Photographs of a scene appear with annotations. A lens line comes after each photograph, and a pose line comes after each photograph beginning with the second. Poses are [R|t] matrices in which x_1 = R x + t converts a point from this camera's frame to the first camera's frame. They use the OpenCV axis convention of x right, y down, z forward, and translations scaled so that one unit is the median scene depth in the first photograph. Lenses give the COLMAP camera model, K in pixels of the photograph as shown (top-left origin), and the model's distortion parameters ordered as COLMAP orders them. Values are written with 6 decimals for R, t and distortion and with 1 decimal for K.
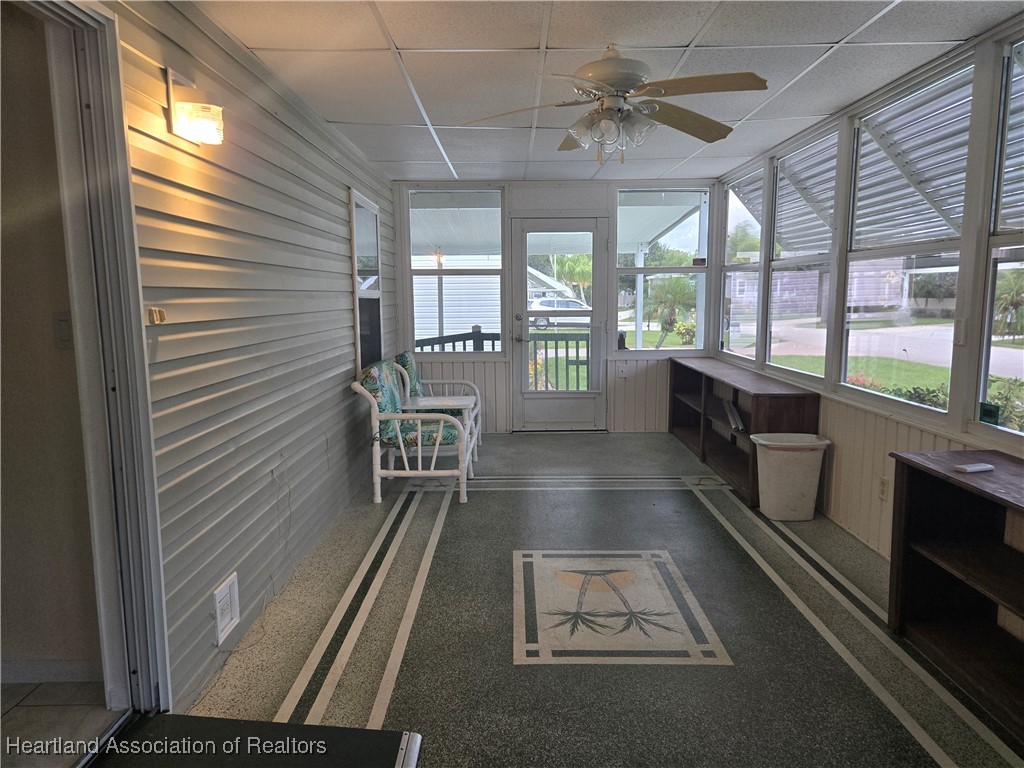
lens RADIAL K [[695.6, 0, 509.8], [0, 695.6, 386.0], [0, 0, 1]] dist [0.072056, -0.046013]
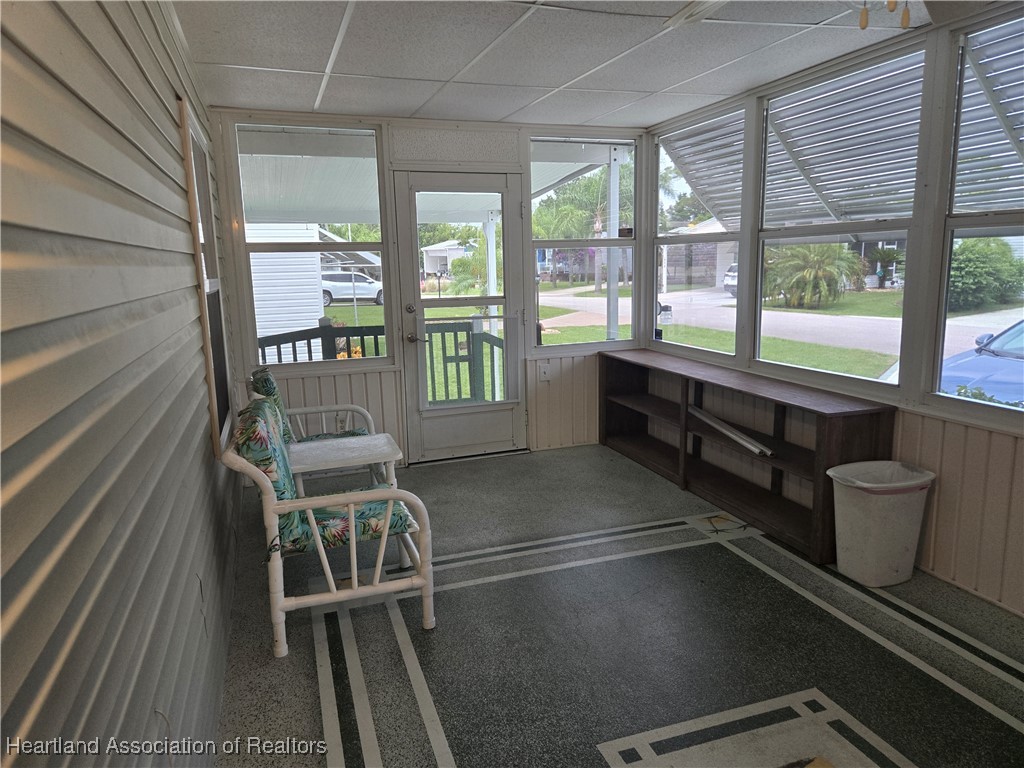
lens RADIAL K [[695.6, 0, 515.0], [0, 695.6, 375.0], [0, 0, 1]] dist [0.072056, -0.046013]
pose [[0.943976, -0.068207, 0.322888, -0.128961], [0.060259, 0.997584, 0.034560, -0.050250], [-0.324465, -0.013167, 0.945806, 0.283402]]
